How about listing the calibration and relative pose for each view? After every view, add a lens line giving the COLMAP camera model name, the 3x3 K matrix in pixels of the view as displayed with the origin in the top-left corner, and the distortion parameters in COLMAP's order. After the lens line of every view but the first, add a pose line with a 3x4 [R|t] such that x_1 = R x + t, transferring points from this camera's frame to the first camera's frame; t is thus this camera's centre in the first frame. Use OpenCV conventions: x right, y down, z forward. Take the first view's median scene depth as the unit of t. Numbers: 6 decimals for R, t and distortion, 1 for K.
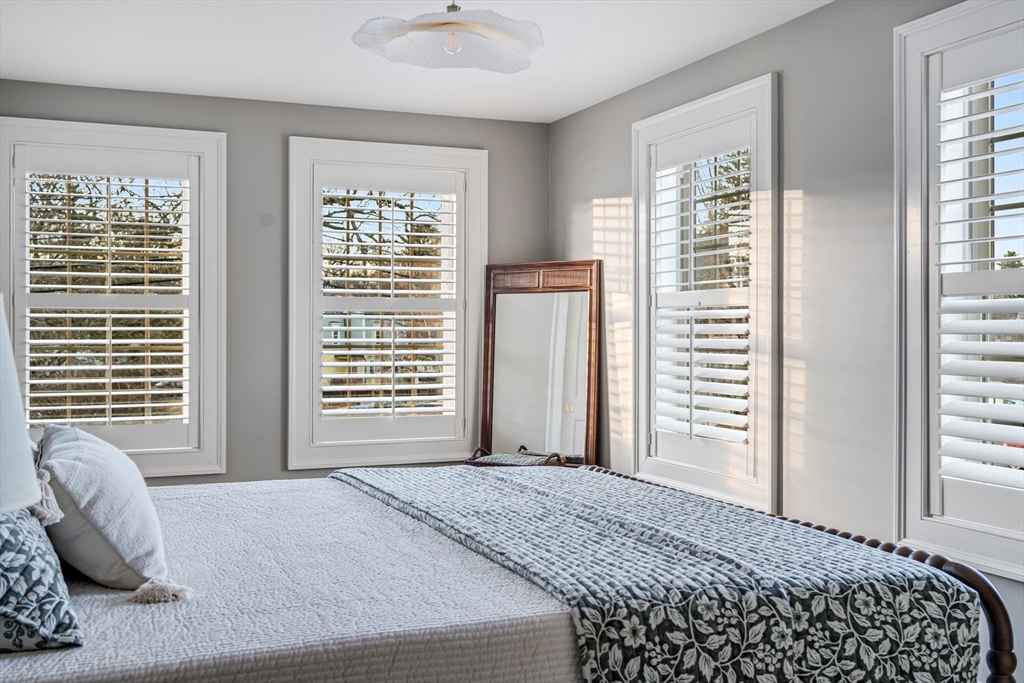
lens RADIAL K [[1052.5, 0, 511.5], [0, 1052.5, 327.6], [0, 0, 1]] dist [0.002539, -0.008176]
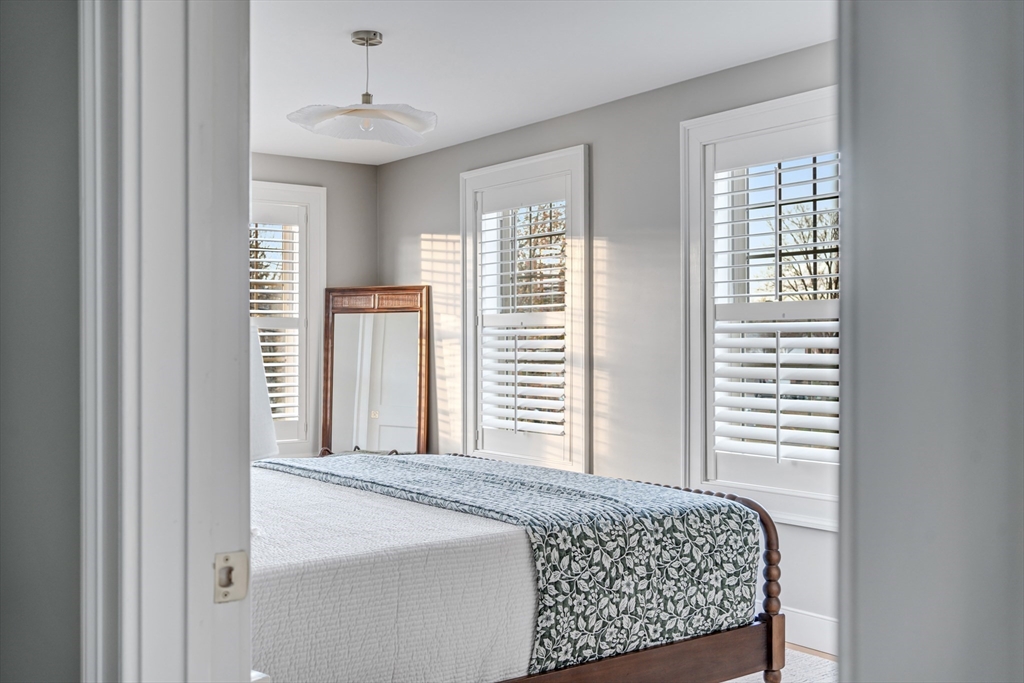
lens RADIAL K [[1049.8, 0, 519.6], [0, 1049.8, 346.3], [0, 0, 1]] dist [-0.003643, 0.008271]
pose [[0.967048, -0.001047, 0.254593, -0.295973], [0.000165, 0.999994, 0.003484, -0.002138], [-0.254596, -0.003327, 0.967042, -0.415515]]
